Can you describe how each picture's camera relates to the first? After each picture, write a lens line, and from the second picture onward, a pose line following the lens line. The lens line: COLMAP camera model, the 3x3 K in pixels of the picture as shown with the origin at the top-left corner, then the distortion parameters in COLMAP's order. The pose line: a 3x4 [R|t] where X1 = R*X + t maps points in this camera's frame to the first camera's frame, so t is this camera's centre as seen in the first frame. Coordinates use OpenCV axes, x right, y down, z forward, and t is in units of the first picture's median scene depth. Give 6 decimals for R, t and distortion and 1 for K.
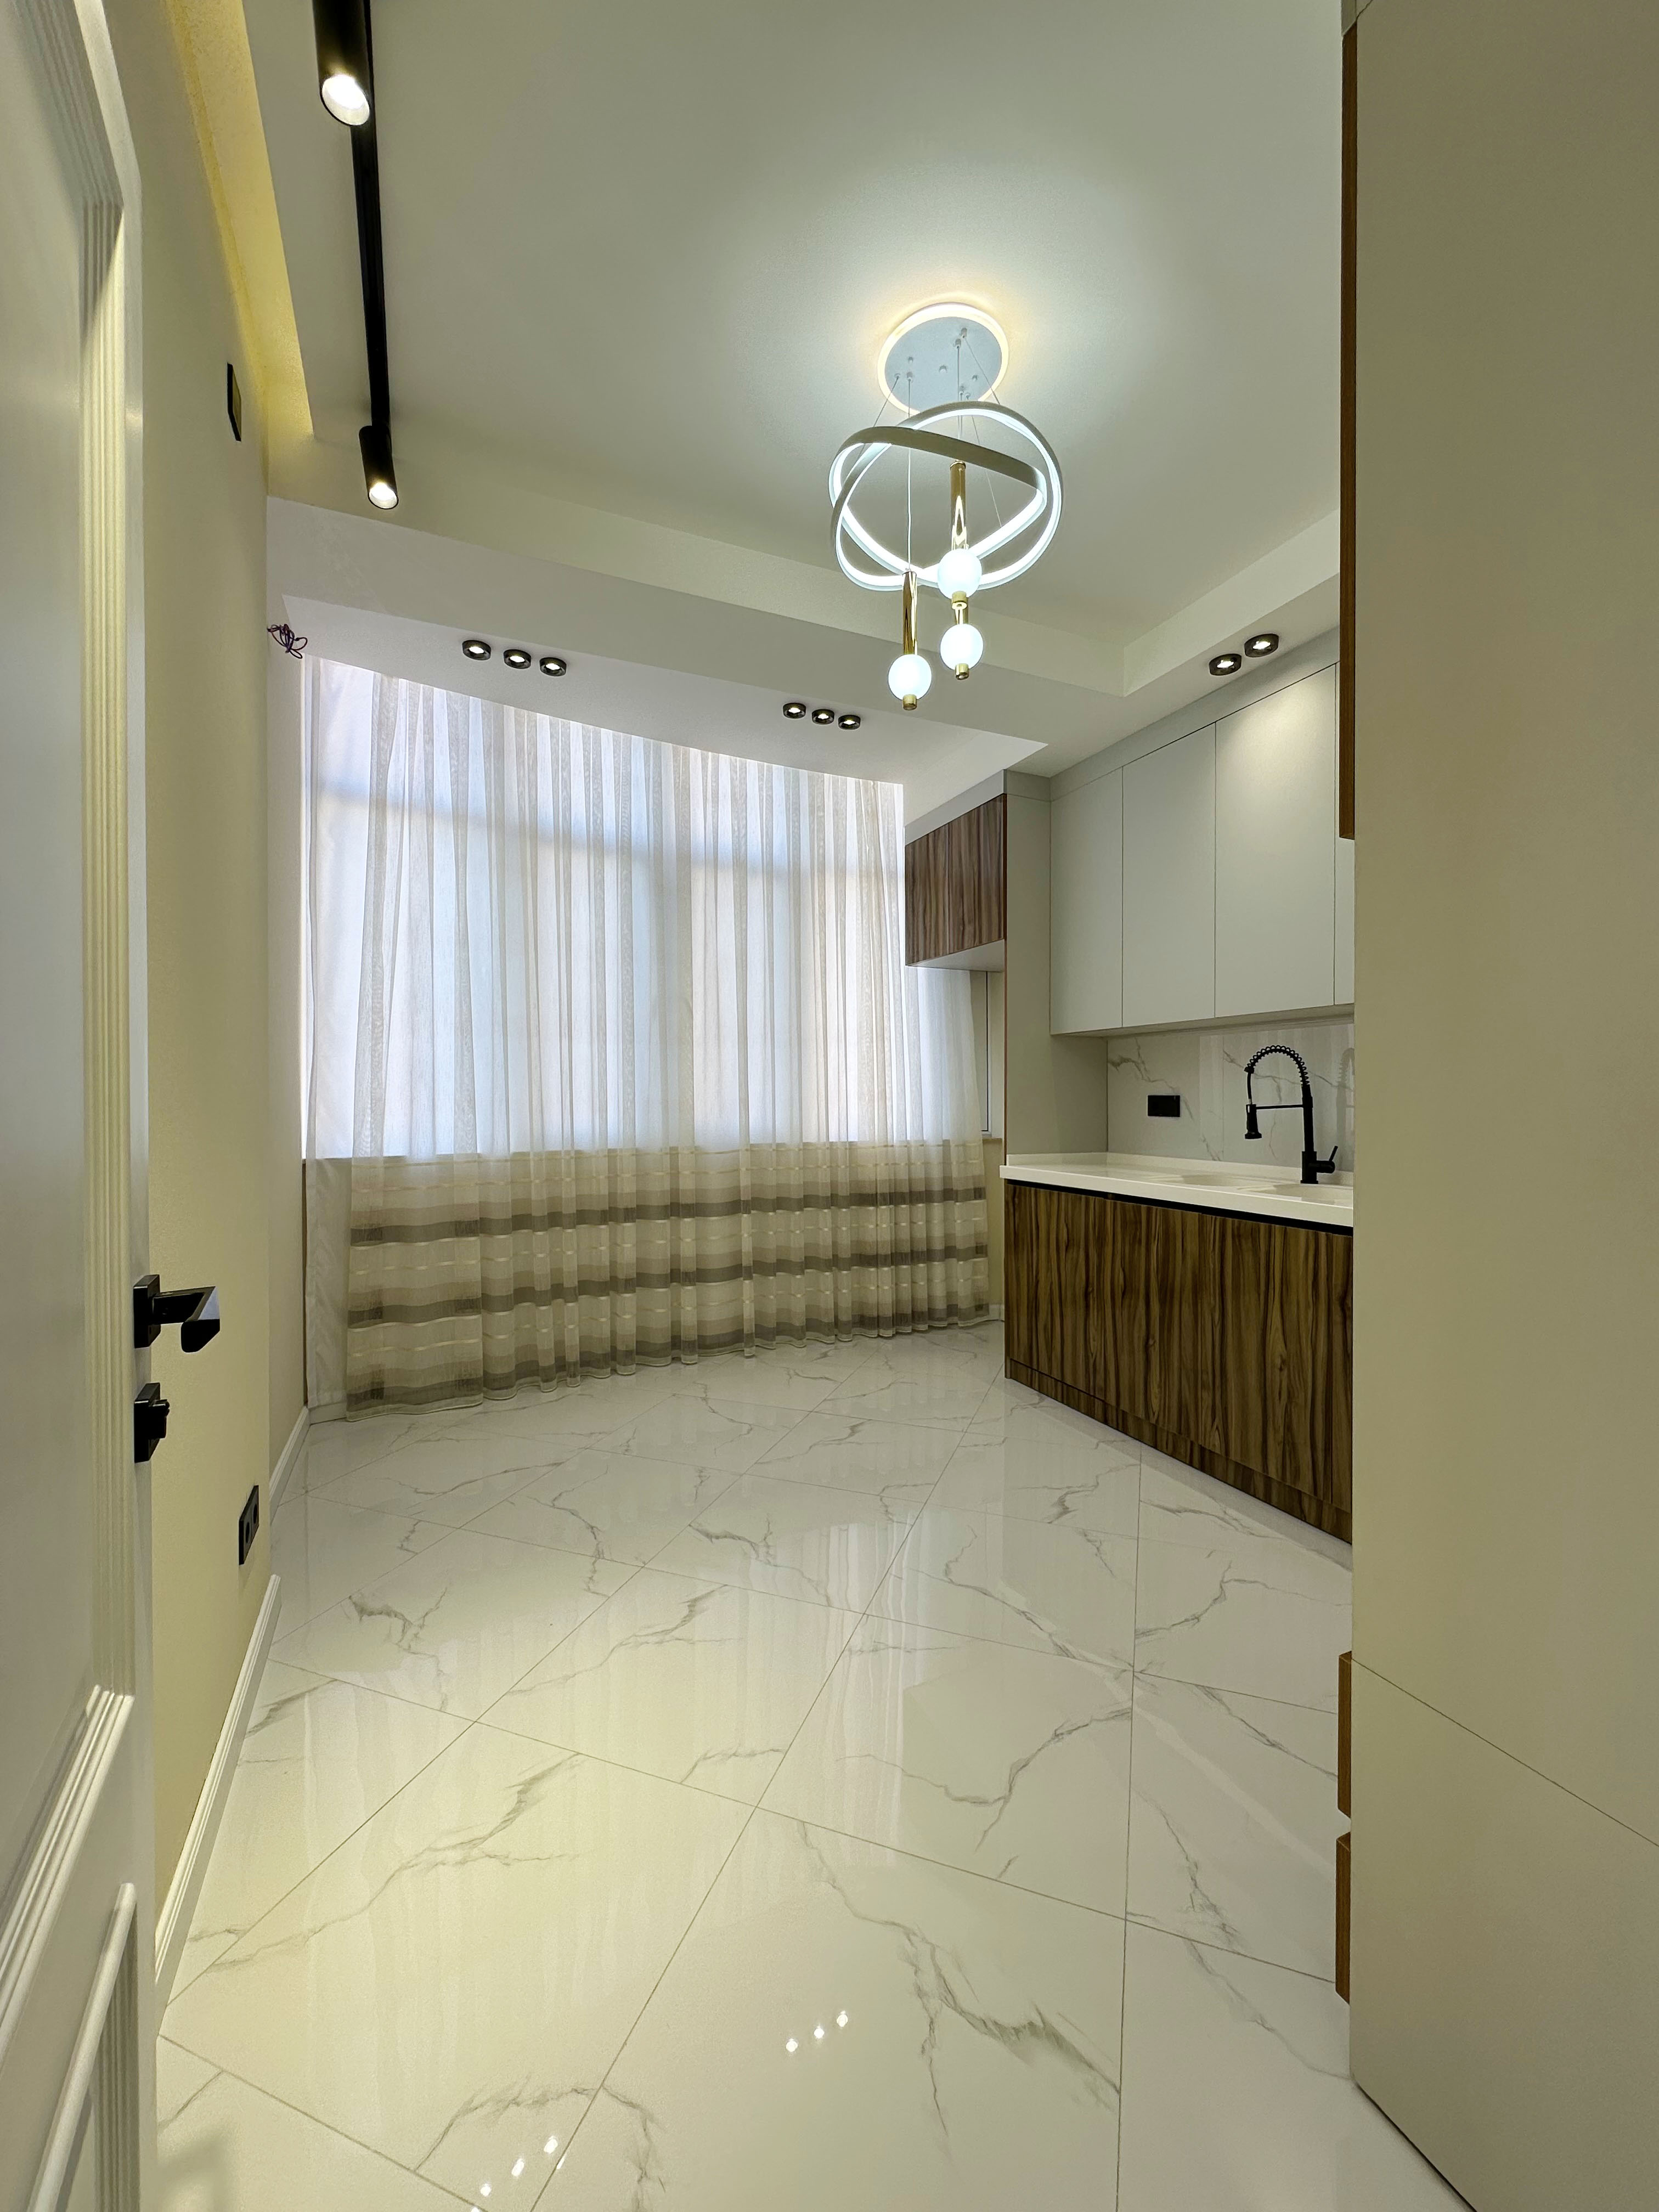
lens RADIAL K [[880.5, 0, 829.5], [0, 880.5, 1106.0], [0, 0, 1]] dist [0.000085, 0.000168]
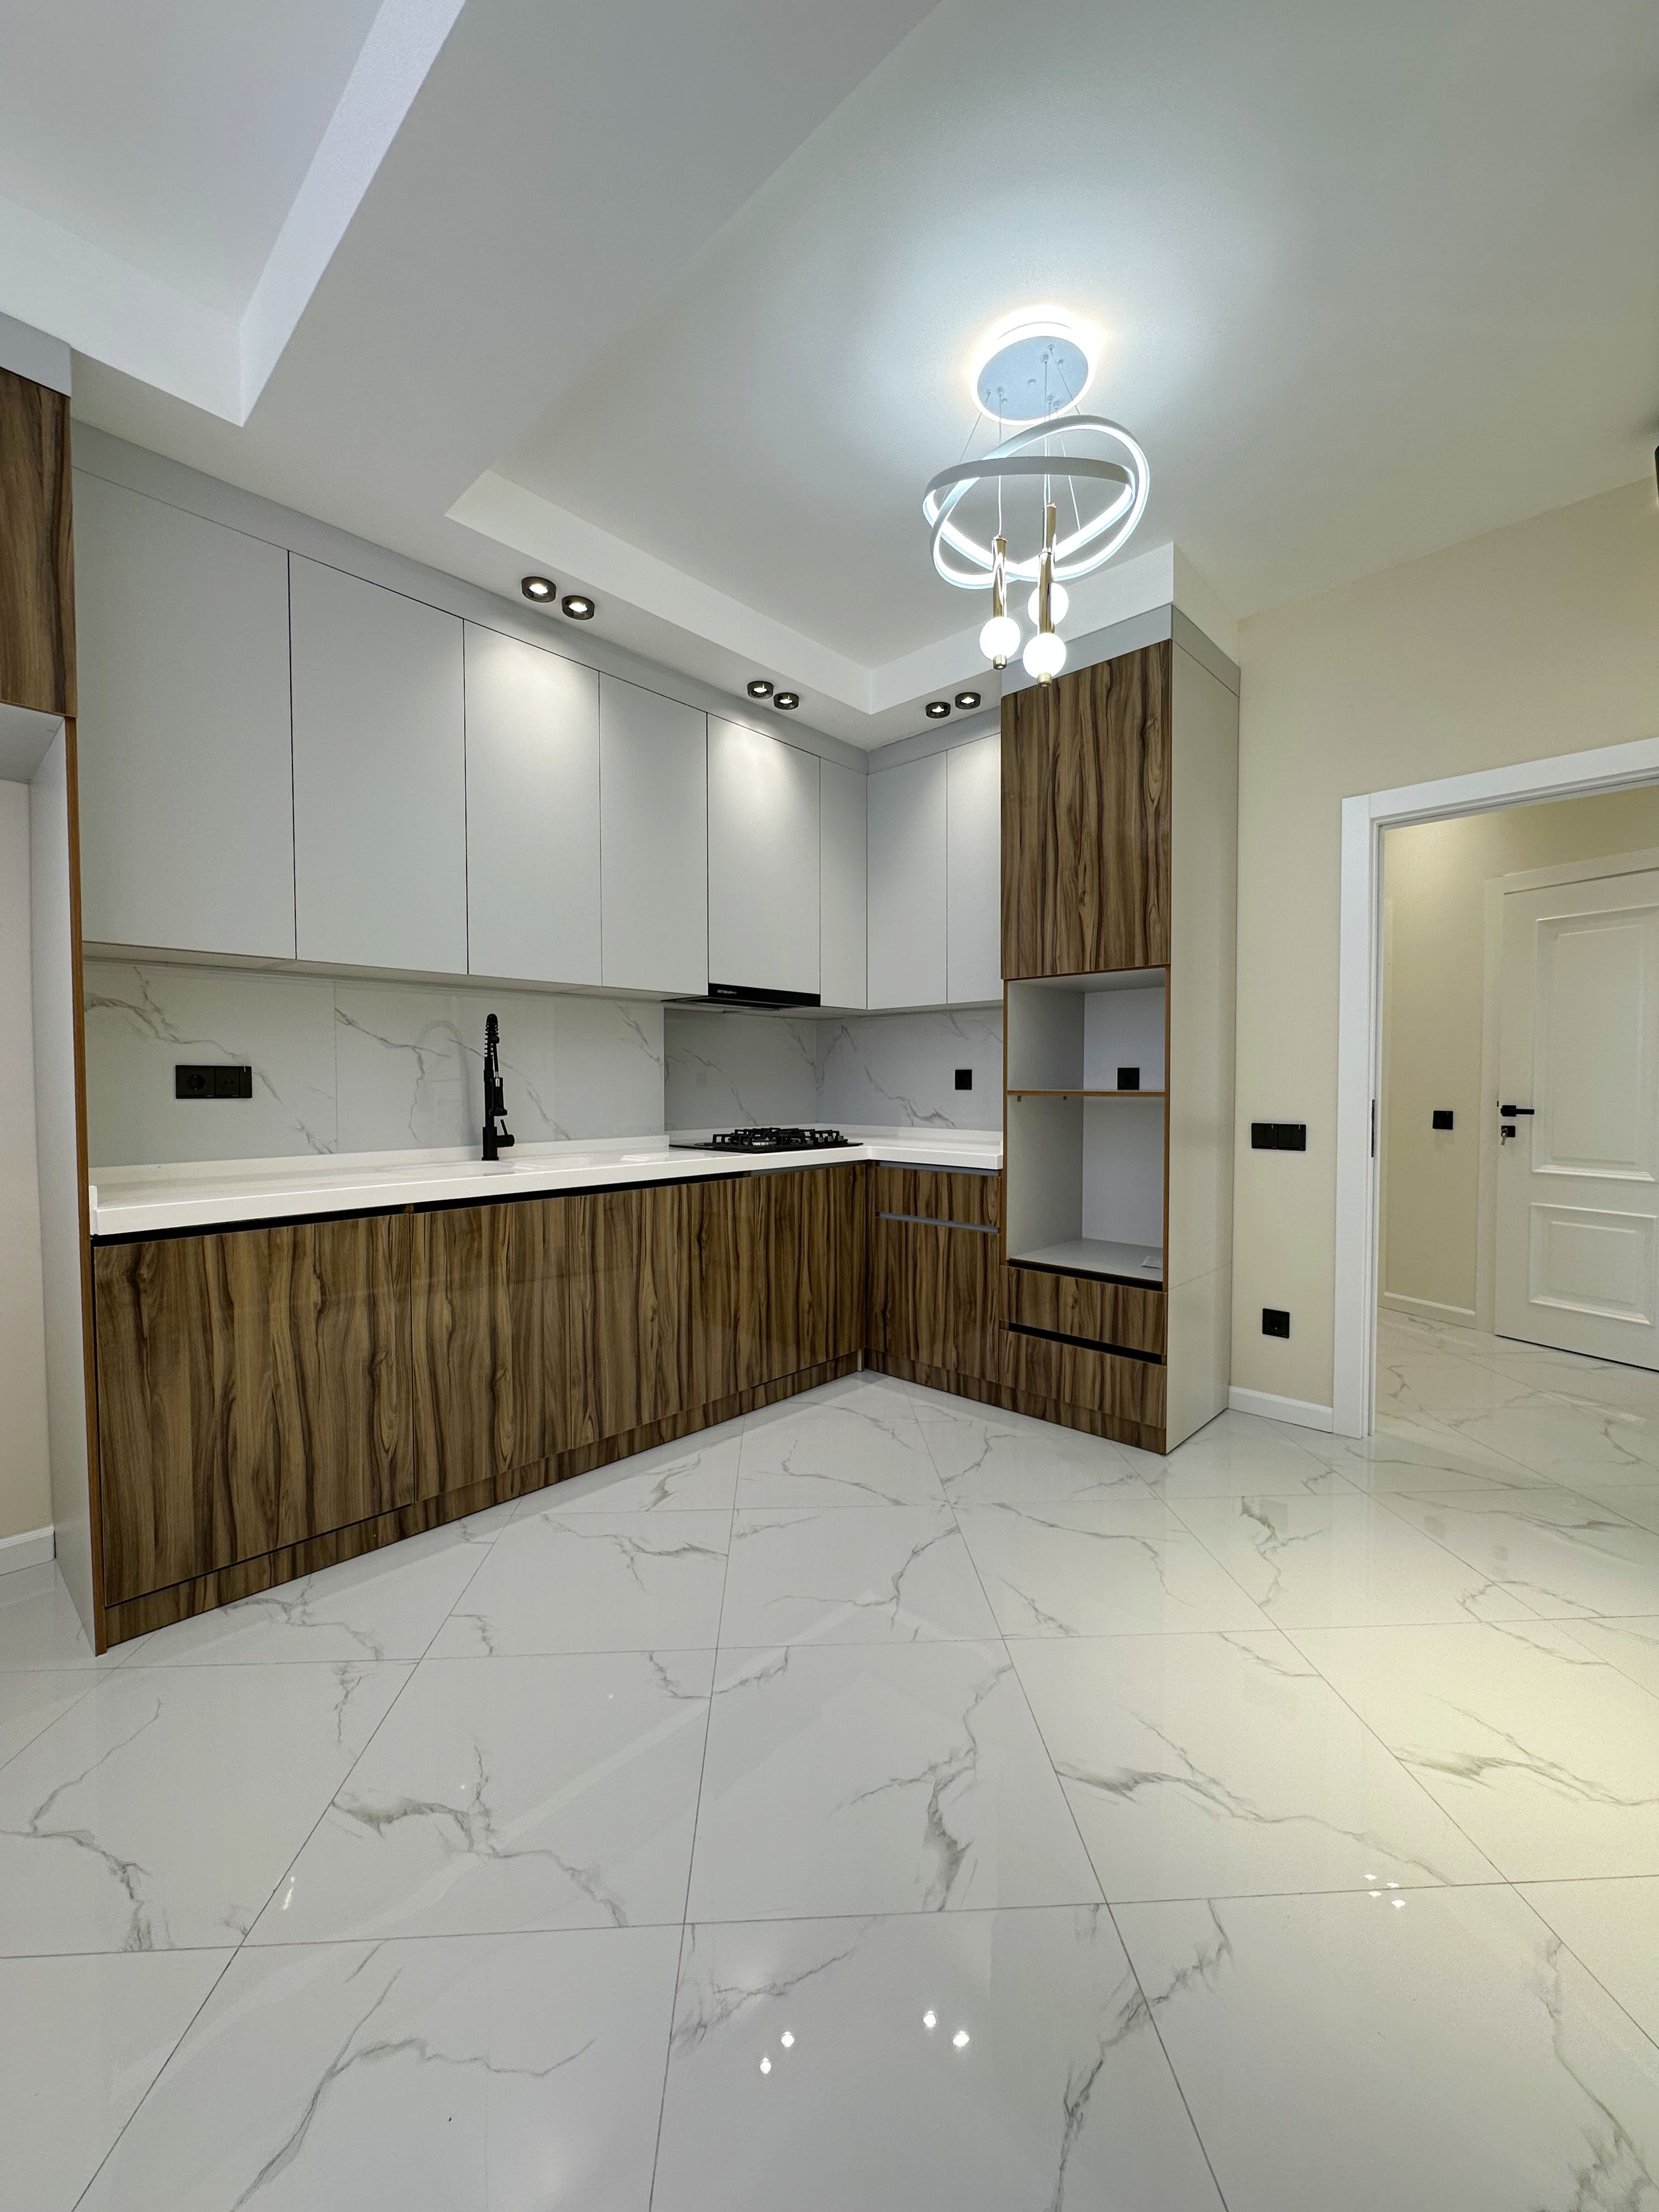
lens RADIAL K [[880.5, 0, 829.5], [0, 880.5, 1106.0], [0, 0, 1]] dist [0.000085, 0.000168]
pose [[-0.383437, -0.028967, 0.923113, -0.494515], [0.007733, 0.999372, 0.034572, -0.001969], [-0.923535, 0.020395, -0.382972, 1.044085]]
